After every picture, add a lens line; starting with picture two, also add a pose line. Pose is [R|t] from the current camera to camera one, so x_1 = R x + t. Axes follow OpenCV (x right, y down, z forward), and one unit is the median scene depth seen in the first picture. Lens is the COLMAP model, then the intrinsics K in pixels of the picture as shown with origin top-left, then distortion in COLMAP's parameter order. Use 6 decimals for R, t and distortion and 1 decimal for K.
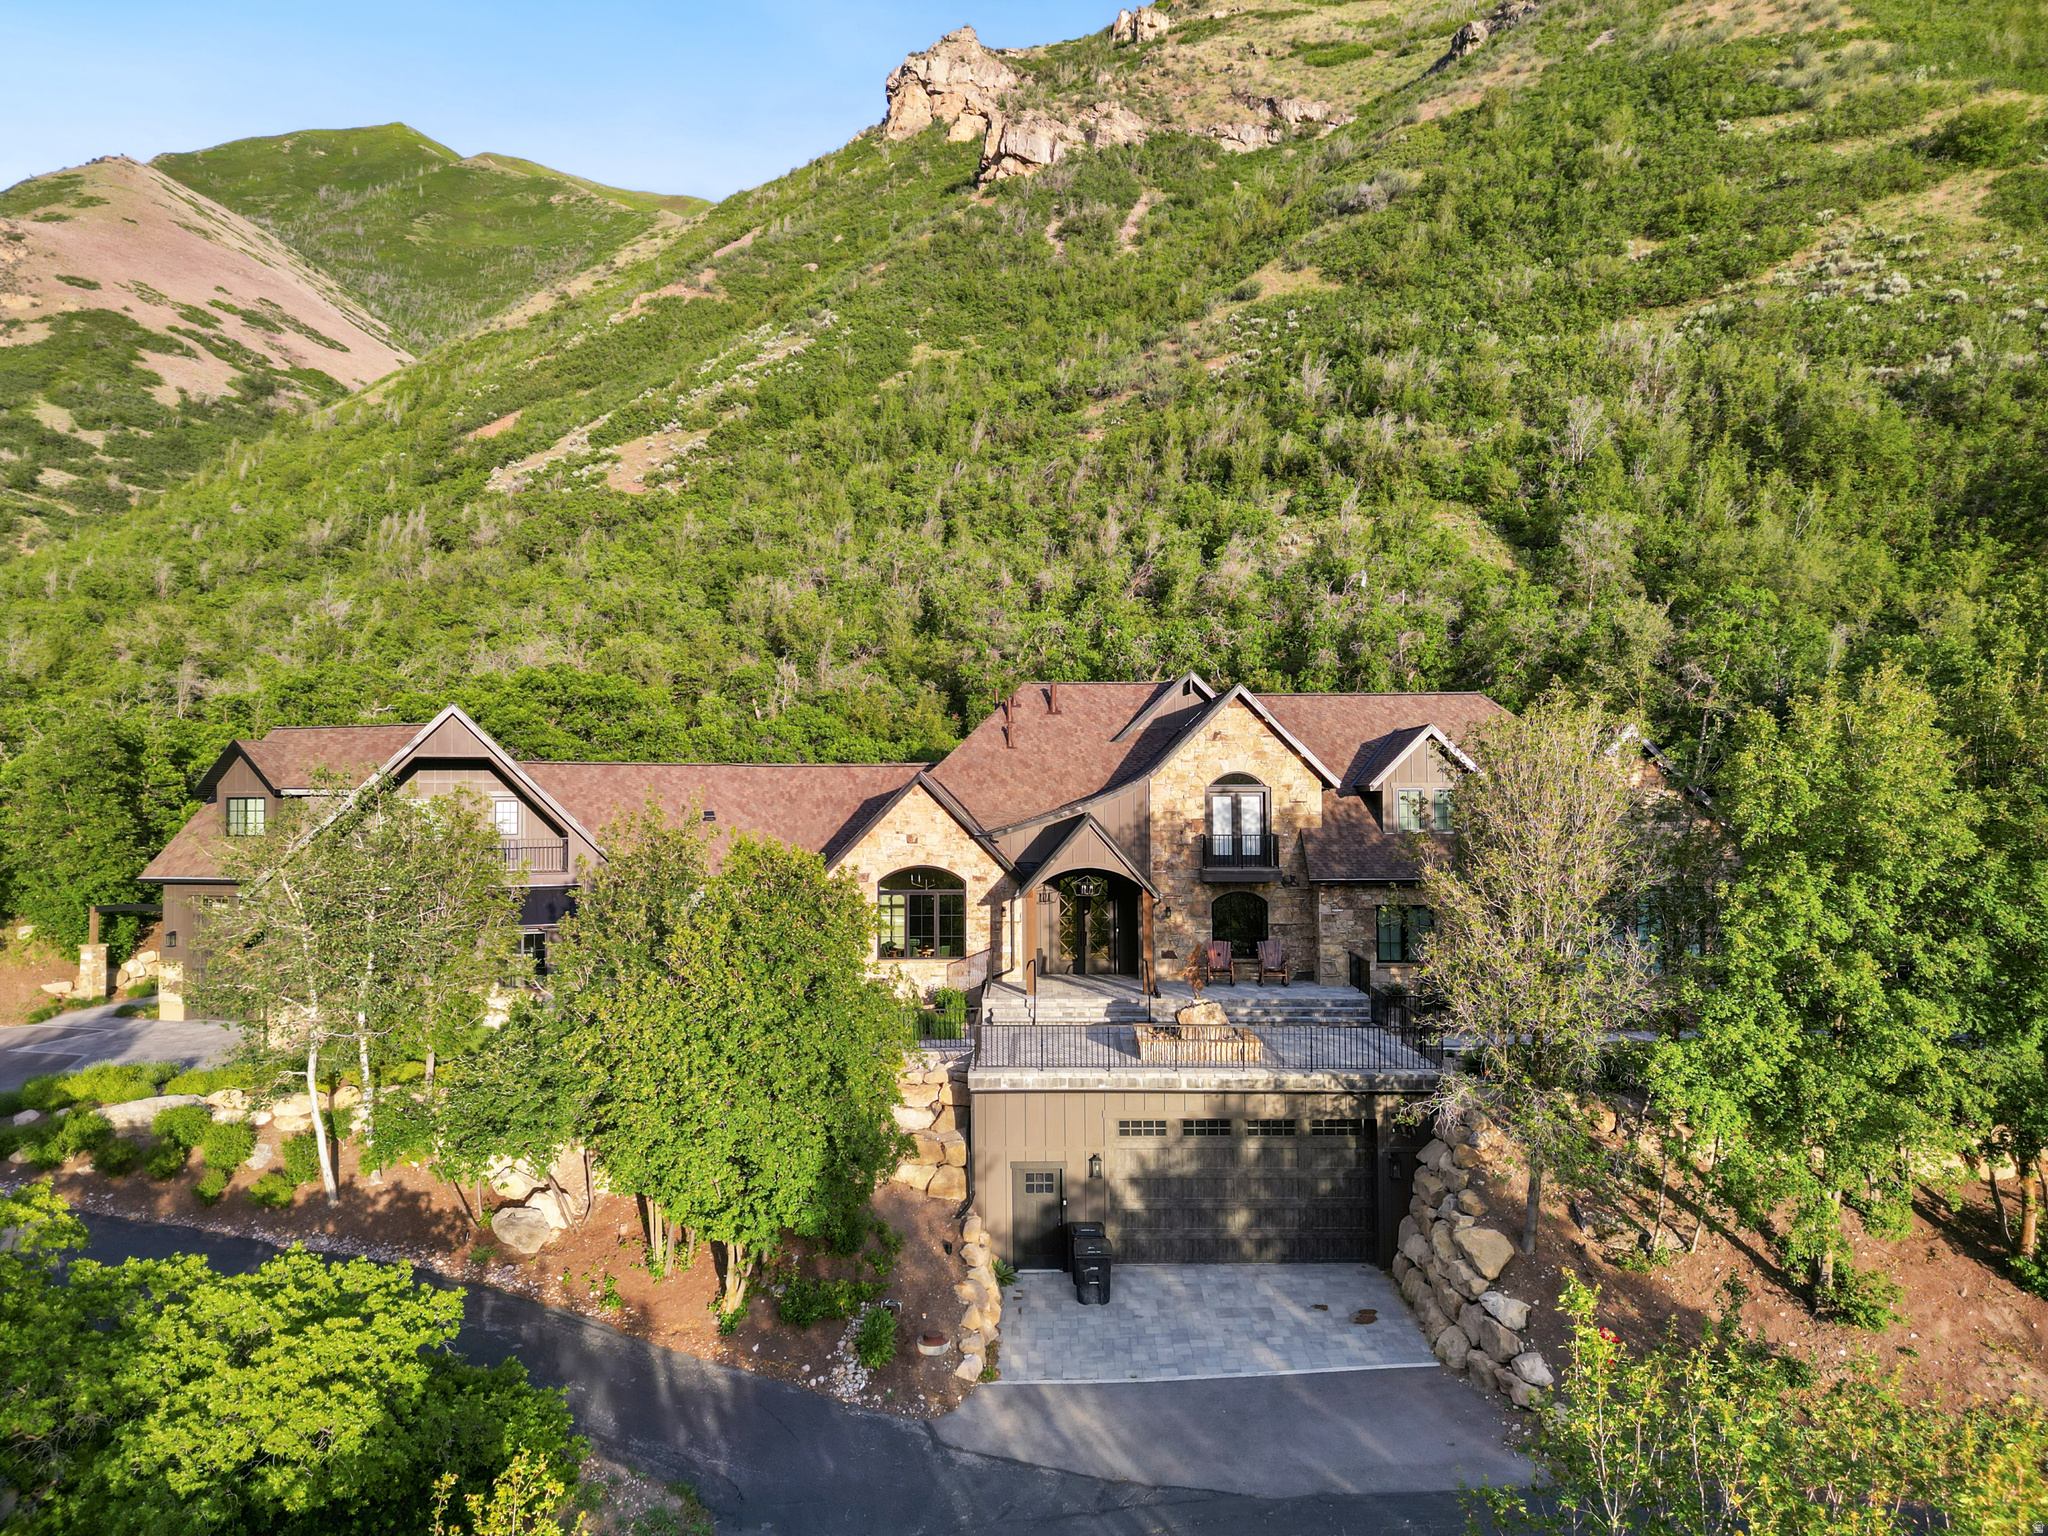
lens RADIAL K [[1432.3, 0, 1025.9], [0, 1432.3, 771.6], [0, 0, 1]] dist [0.060468, -0.054438]
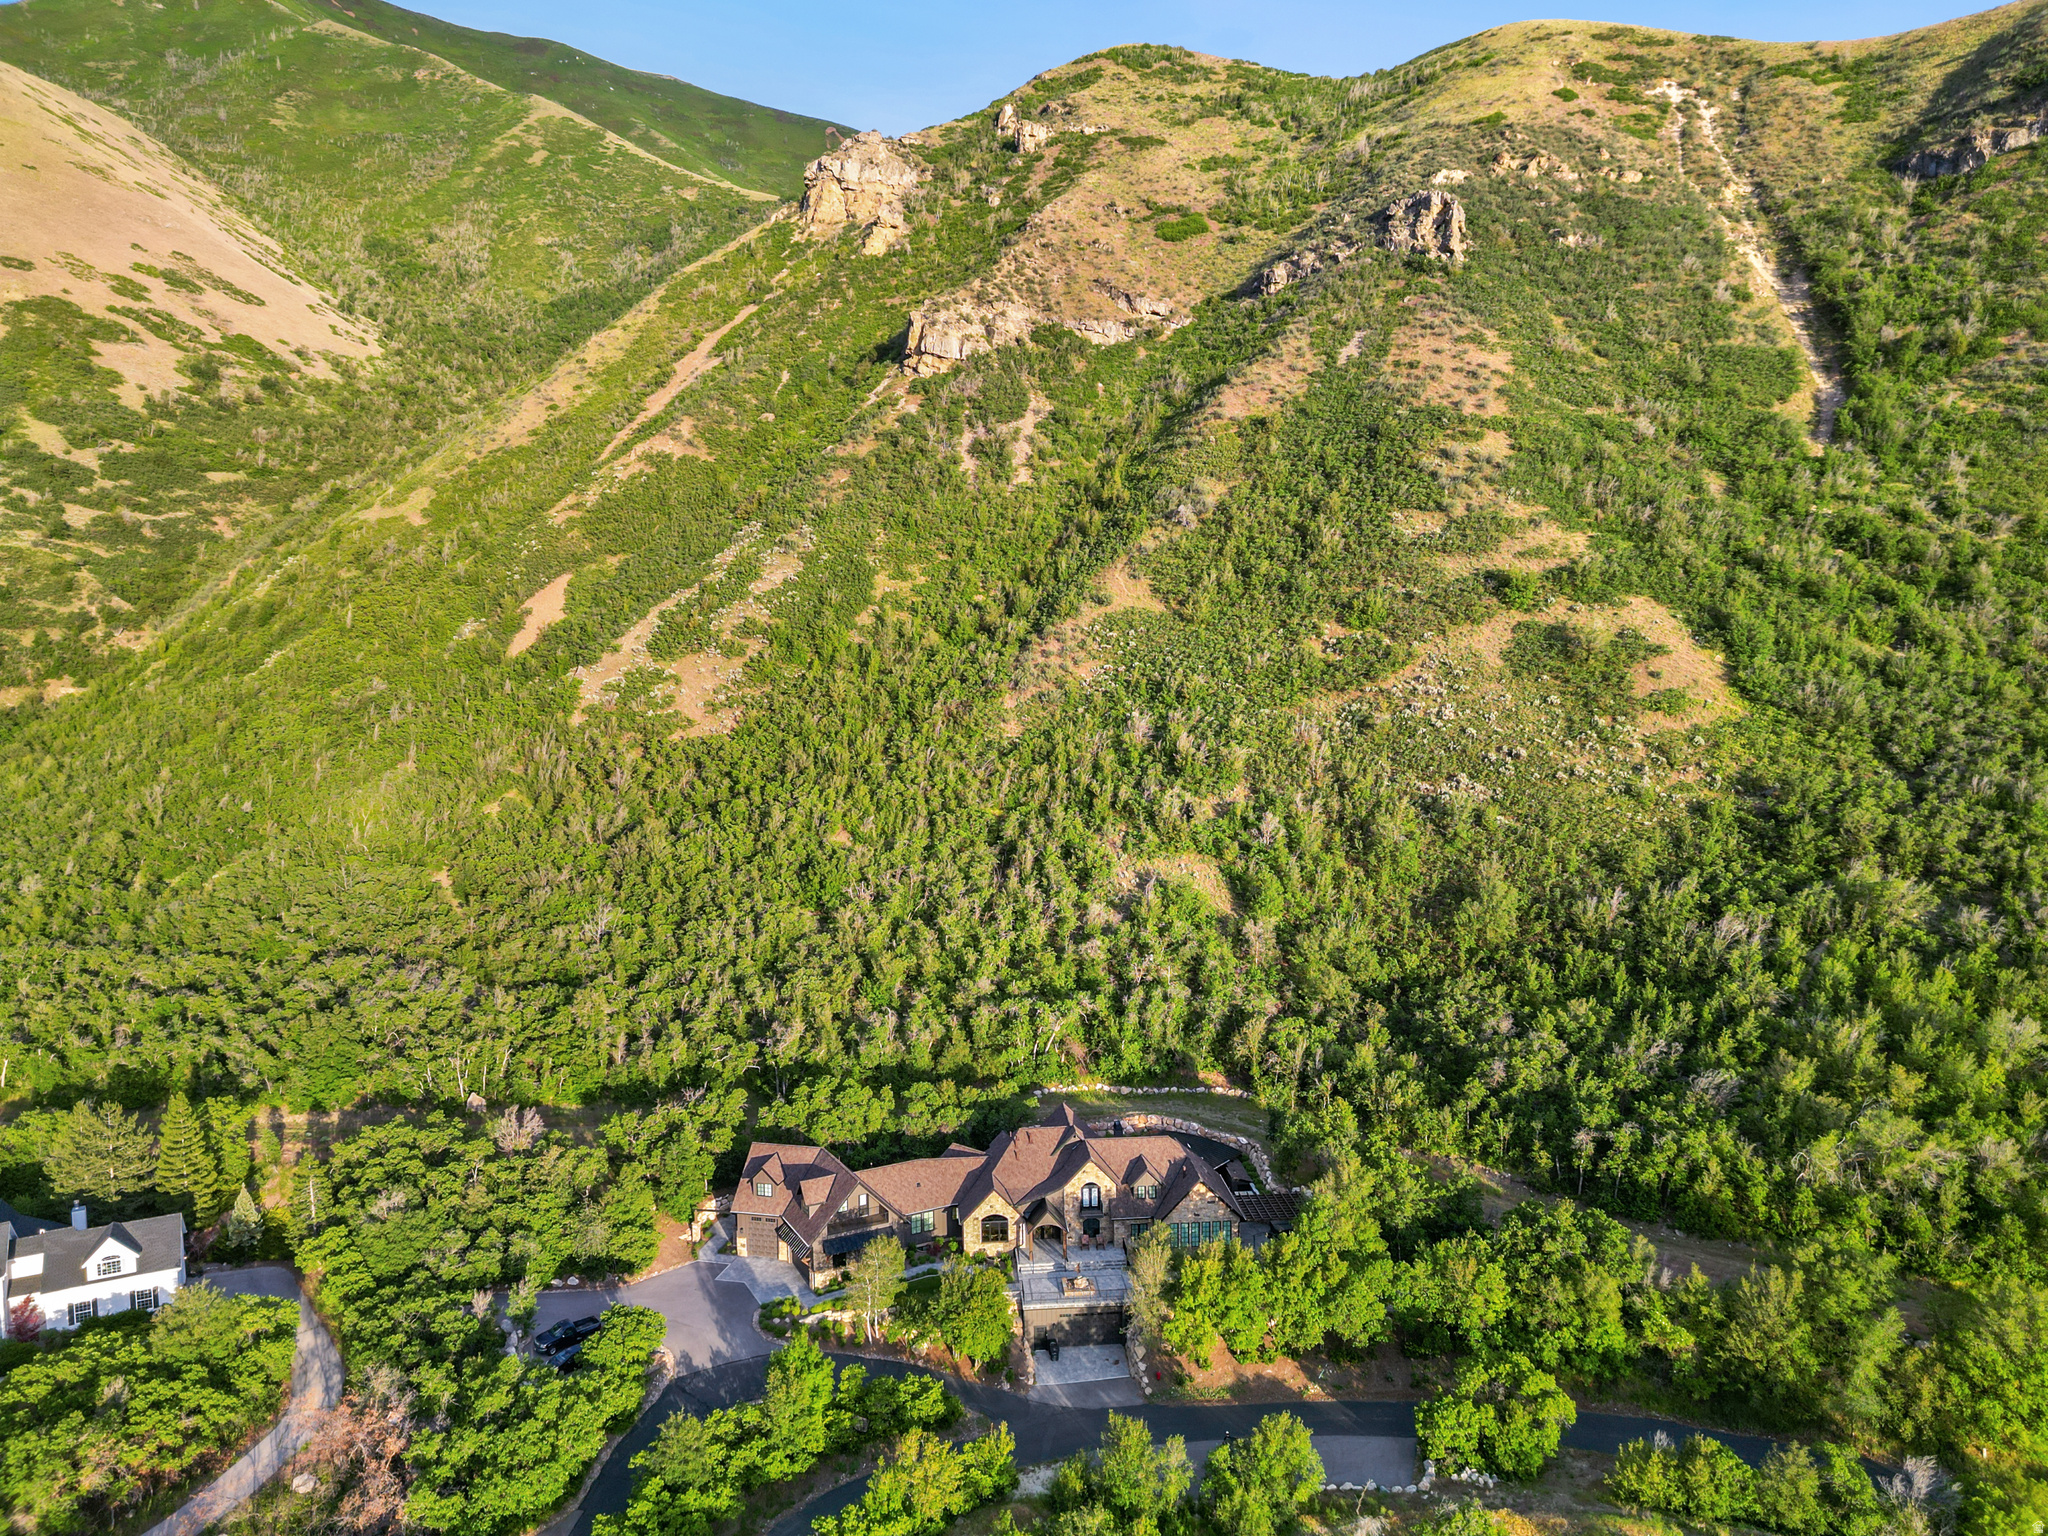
lens RADIAL K [[1432.3, 0, 1025.9], [0, 1432.3, 771.6], [0, 0, 1]] dist [0.060468, -0.054438]
pose [[0.996152, -0.018553, 0.085657, -0.044943], [0.007924, 0.992400, 0.122794, -0.227176], [-0.087284, -0.121643, 0.988729, -0.361562]]
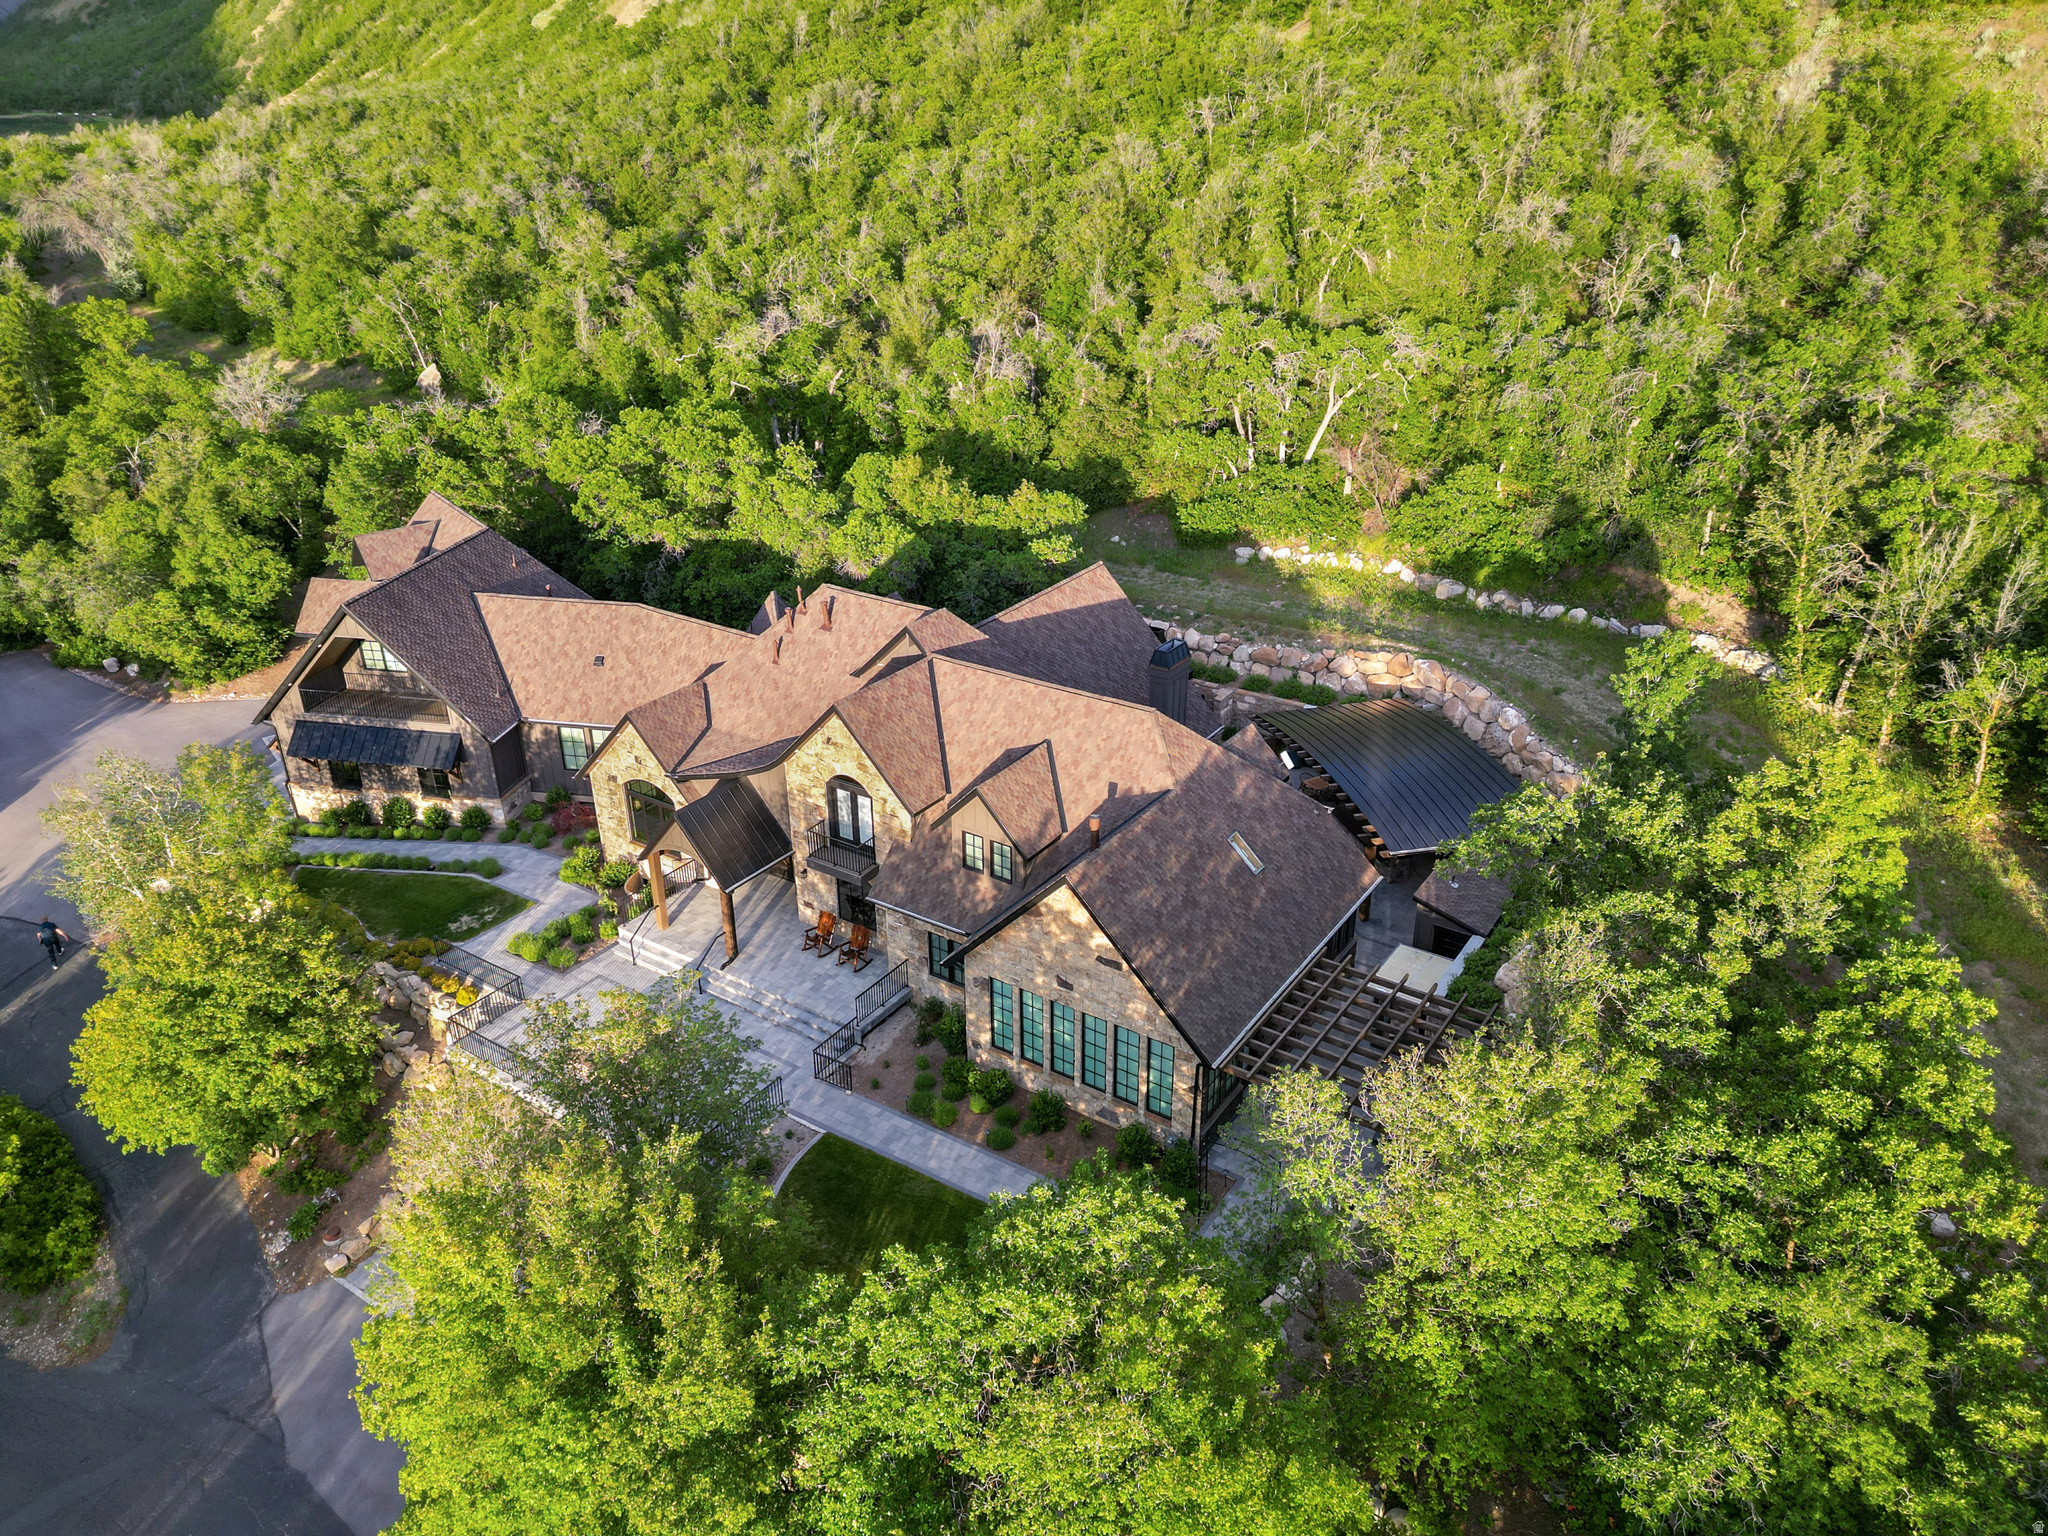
lens RADIAL K [[1432.3, 0, 1025.9], [0, 1432.3, 771.6], [0, 0, 1]] dist [0.060468, -0.054438]
pose [[0.831592, 0.239898, -0.500903, 0.133149], [0.020997, 0.887674, 0.459994, -0.082202], [0.554990, -0.393045, 0.733145, 0.051157]]
